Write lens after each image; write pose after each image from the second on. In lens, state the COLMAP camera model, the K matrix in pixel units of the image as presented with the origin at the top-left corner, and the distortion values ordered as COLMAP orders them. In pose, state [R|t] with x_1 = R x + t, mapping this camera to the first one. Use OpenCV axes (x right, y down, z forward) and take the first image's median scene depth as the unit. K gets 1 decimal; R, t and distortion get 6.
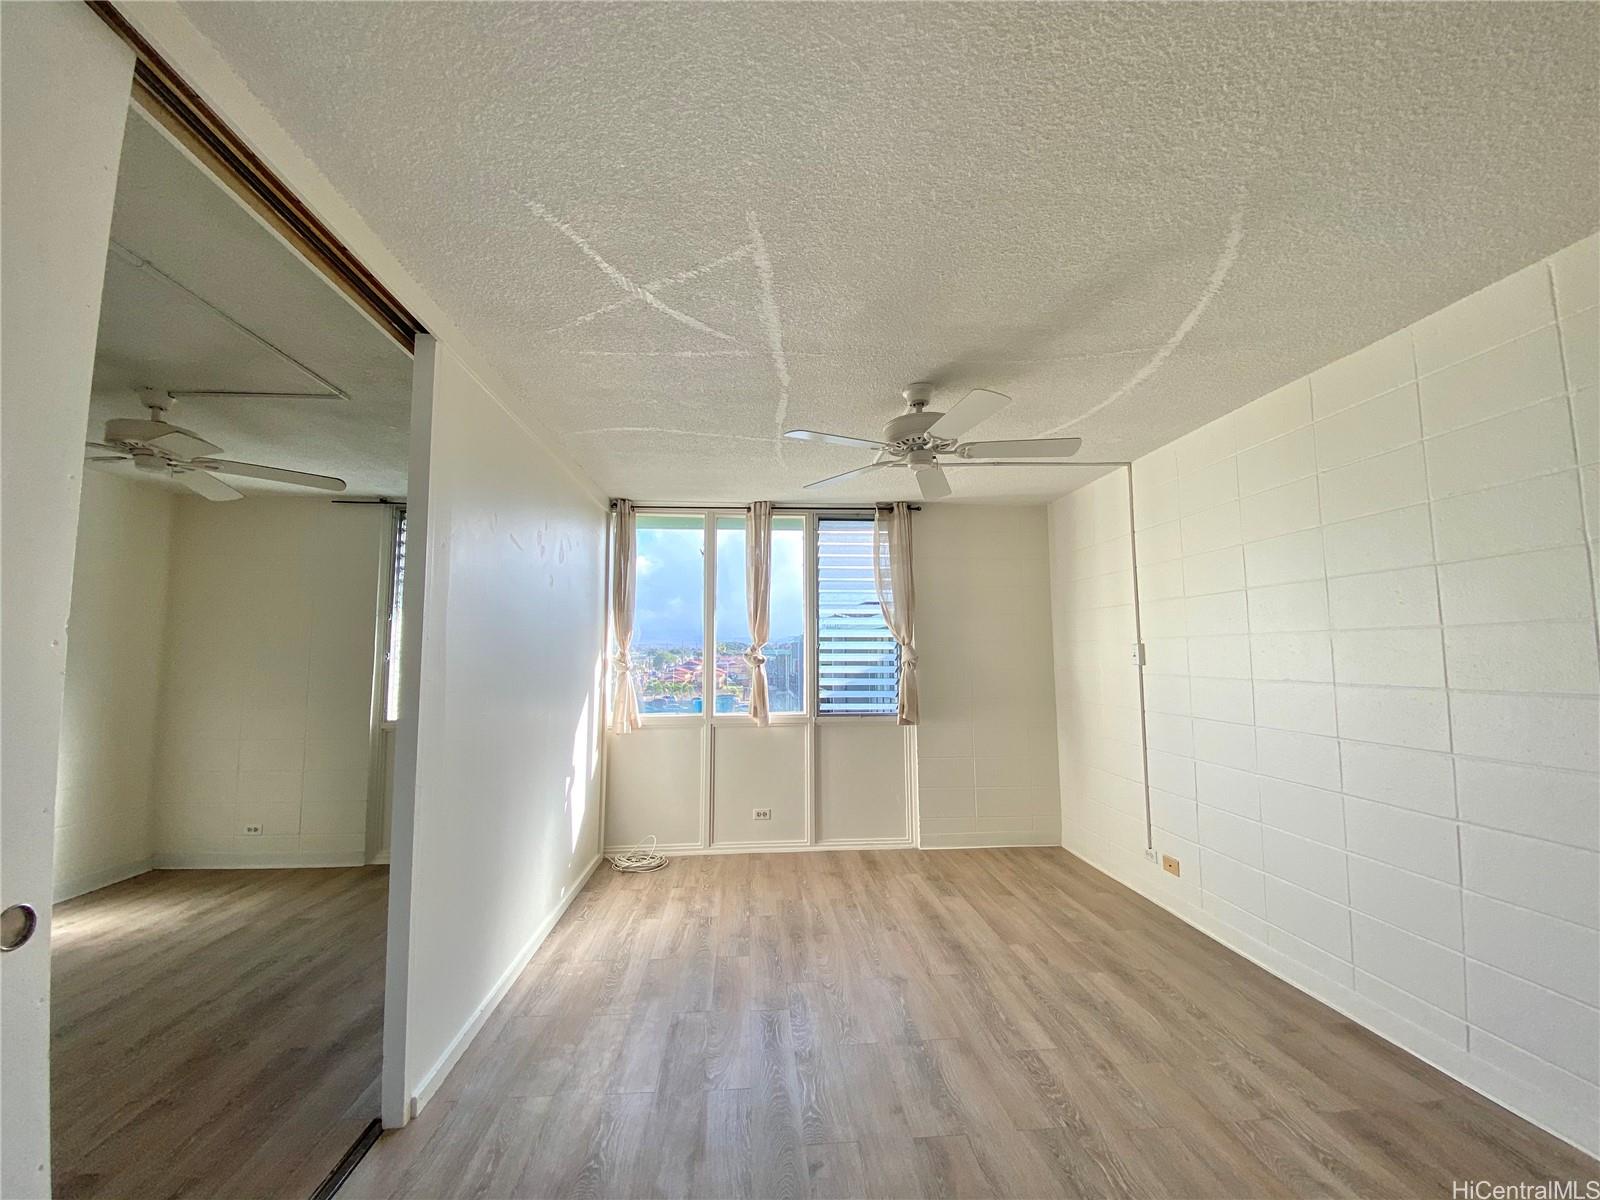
lens RADIAL K [[653.5, 0, 776.5], [0, 653.5, 608.1], [0, 0, 1]] dist [0.019331, -0.017483]
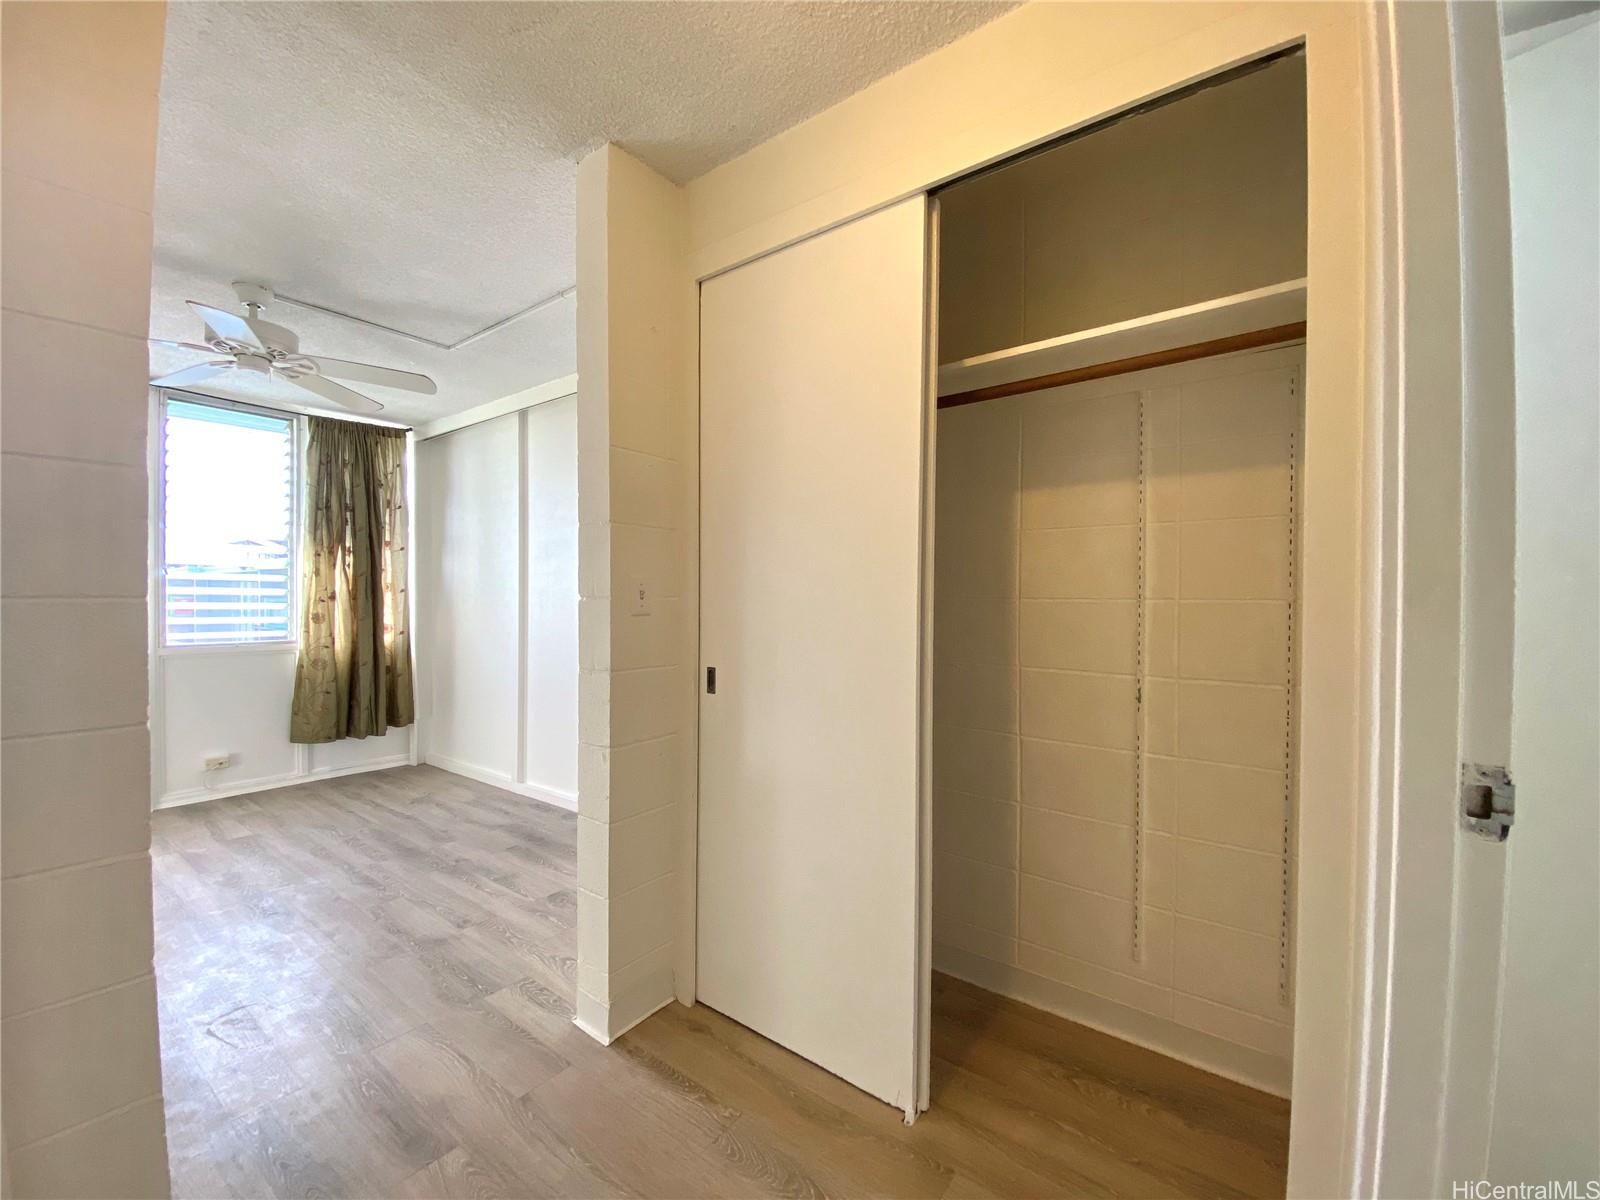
lens RADIAL K [[653.5, 0, 776.5], [0, 653.5, 608.1], [0, 0, 1]] dist [0.019331, -0.017483]
pose [[0.657327, -0.007231, 0.753571, -0.964804], [-0.066192, 0.995535, 0.067291, 0.016720], [-0.750693, -0.094113, 0.653913, -0.207599]]
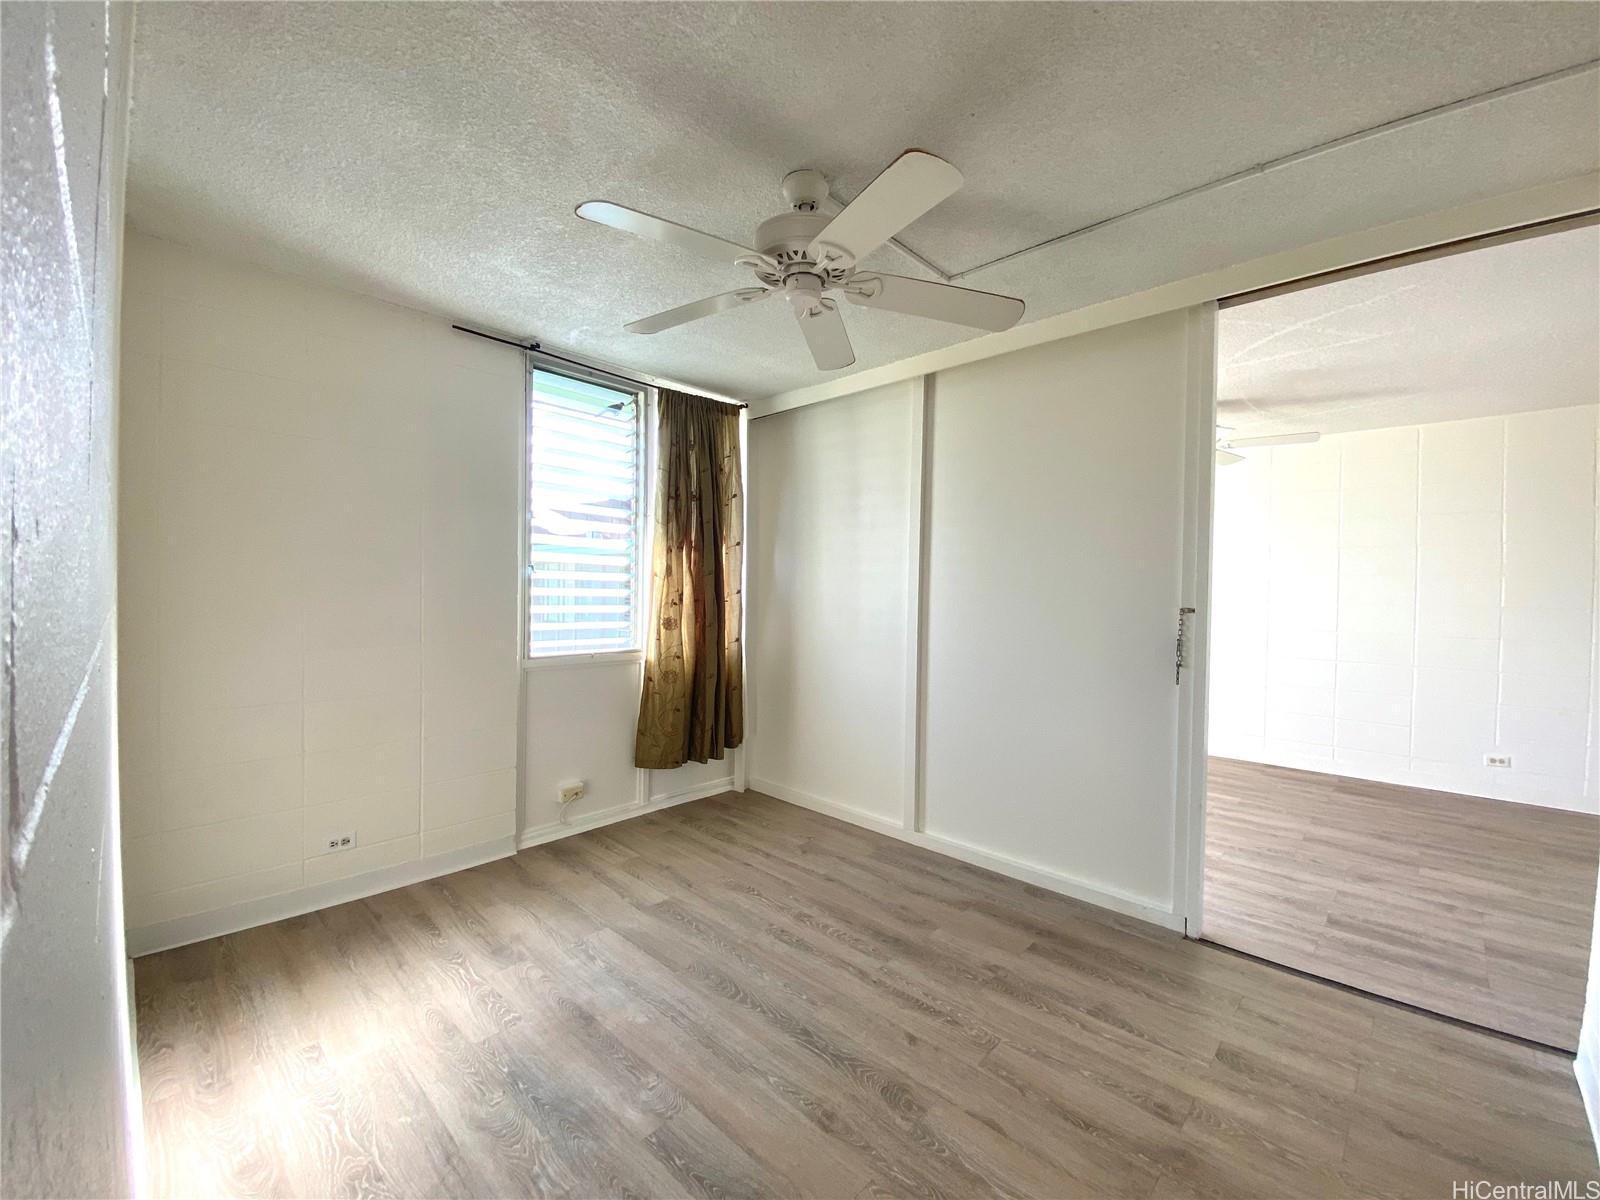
lens RADIAL K [[650.2, 0, 800.0], [0, 650.2, 600.0], [0, 0, 1]] dist [0.052843, -0.042949]
pose [[0.727104, 0.002881, 0.686521, -1.183711], [-0.077820, 0.993892, 0.078250, 0.039000], [-0.682102, -0.110321, 0.722887, 0.370278]]
